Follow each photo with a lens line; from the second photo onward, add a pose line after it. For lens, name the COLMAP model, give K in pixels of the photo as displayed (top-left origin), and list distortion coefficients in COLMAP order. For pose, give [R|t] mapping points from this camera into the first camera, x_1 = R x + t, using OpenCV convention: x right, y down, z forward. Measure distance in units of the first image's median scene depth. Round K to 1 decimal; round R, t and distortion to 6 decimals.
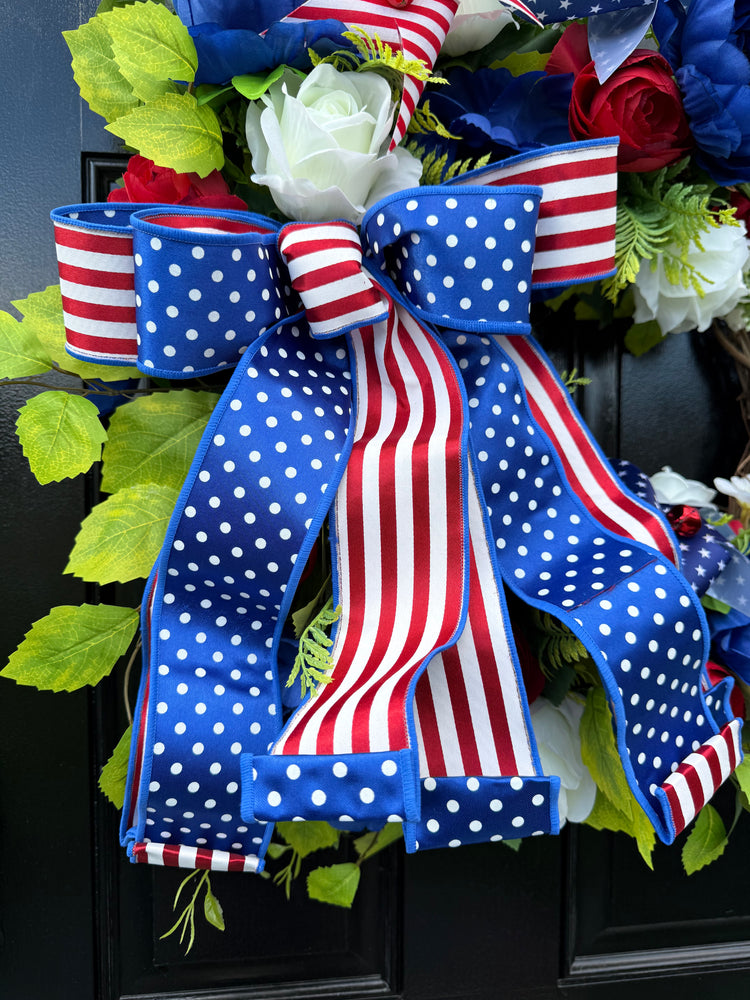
lens RADIAL K [[751.0, 0, 343.9], [0, 751.0, 495.3], [0, 0, 1]] dist [-0.002173, -0.049964]
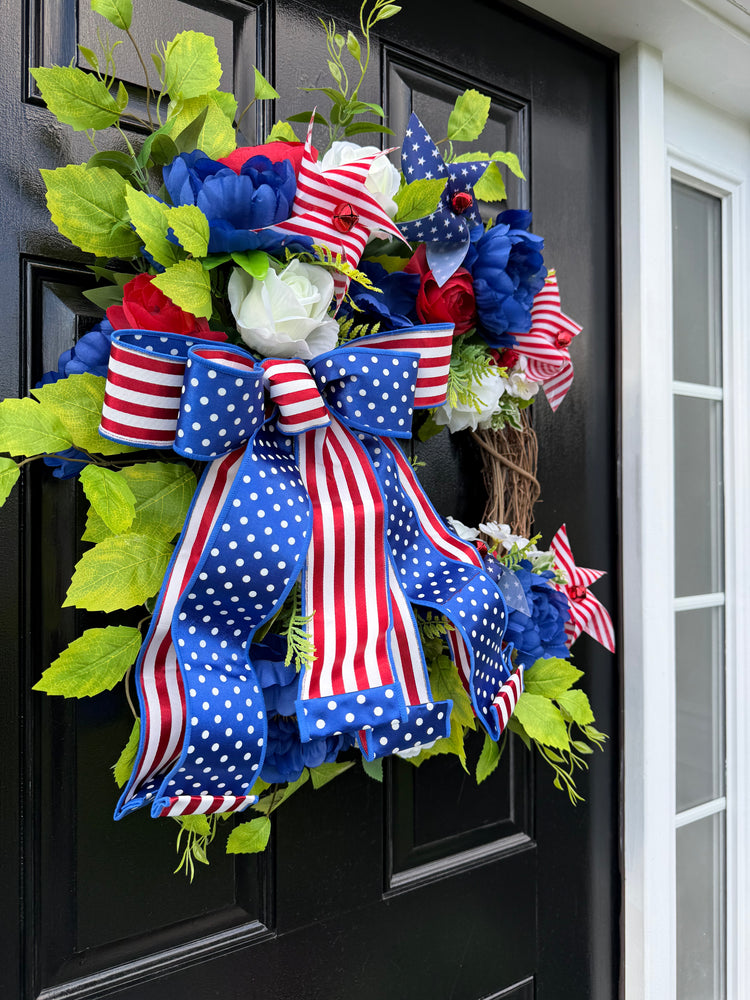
lens RADIAL K [[751.0, 0, 378.8], [0, 751.0, 493.8], [0, 0, 1]] dist [-0.002173, -0.049964]
pose [[0.890617, 0.006098, 0.454714, -0.539595], [0.021827, 0.998184, -0.056138, -0.002178], [-0.454231, 0.059922, 0.888867, -0.404616]]
